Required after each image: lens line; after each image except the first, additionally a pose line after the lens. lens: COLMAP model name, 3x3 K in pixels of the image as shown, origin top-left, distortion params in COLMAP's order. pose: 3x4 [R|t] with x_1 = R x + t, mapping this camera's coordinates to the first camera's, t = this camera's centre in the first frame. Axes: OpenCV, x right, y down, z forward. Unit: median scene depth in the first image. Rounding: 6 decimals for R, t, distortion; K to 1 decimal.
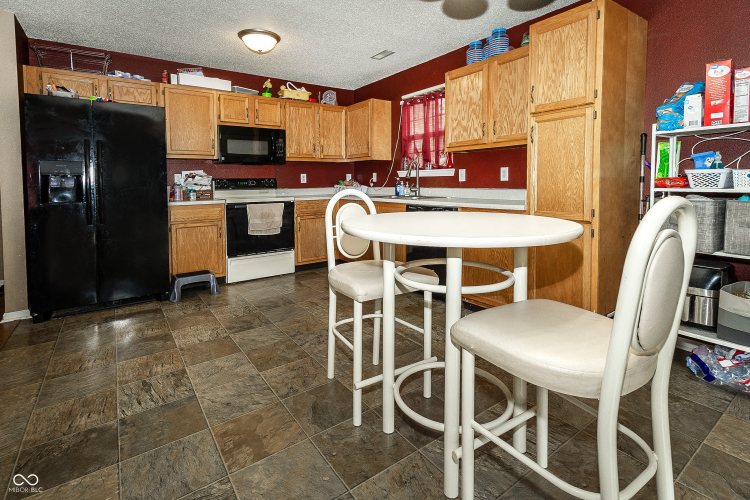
lens RADIAL K [[371.4, 0, 388.3], [0, 371.4, 222.5], [0, 0, 1]] dist [0.022415, -0.002925]
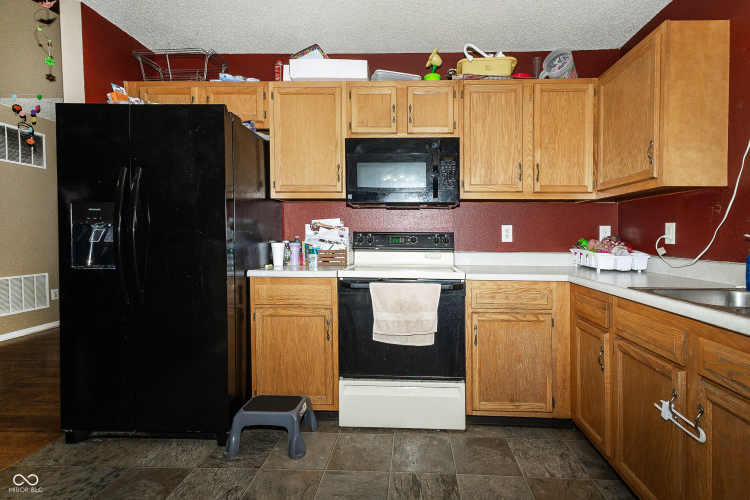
lens RADIAL K [[371.4, 0, 427.3], [0, 371.4, 236.7], [0, 0, 1]] dist [0.022415, -0.002925]
pose [[0.814821, 0.018326, -0.579423, -0.017182], [-0.082682, 0.992956, -0.084867, -0.070047], [0.573786, 0.117059, 0.810597, 0.590741]]
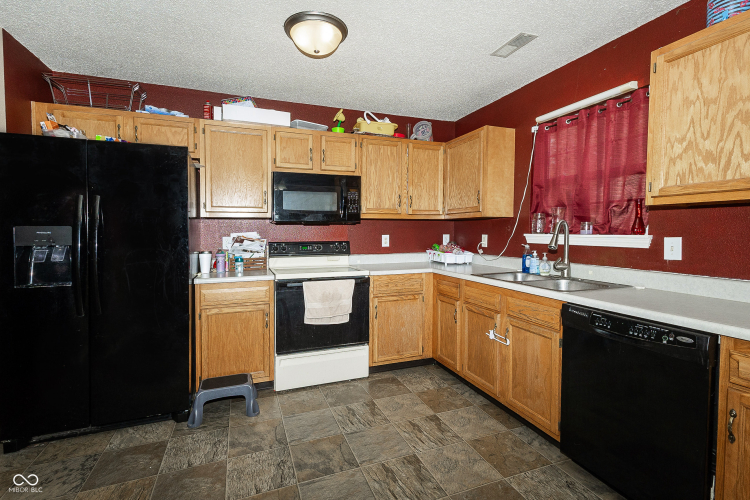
lens RADIAL K [[360.9, 0, 387.8], [0, 360.9, 246.8], [0, 0, 1]] dist [0.021702, -0.001393]
pose [[0.971473, 0.015623, -0.236637, -0.059846], [-0.030093, 0.997883, -0.057661, -0.075672], [0.235235, 0.063138, 0.969886, 0.351271]]
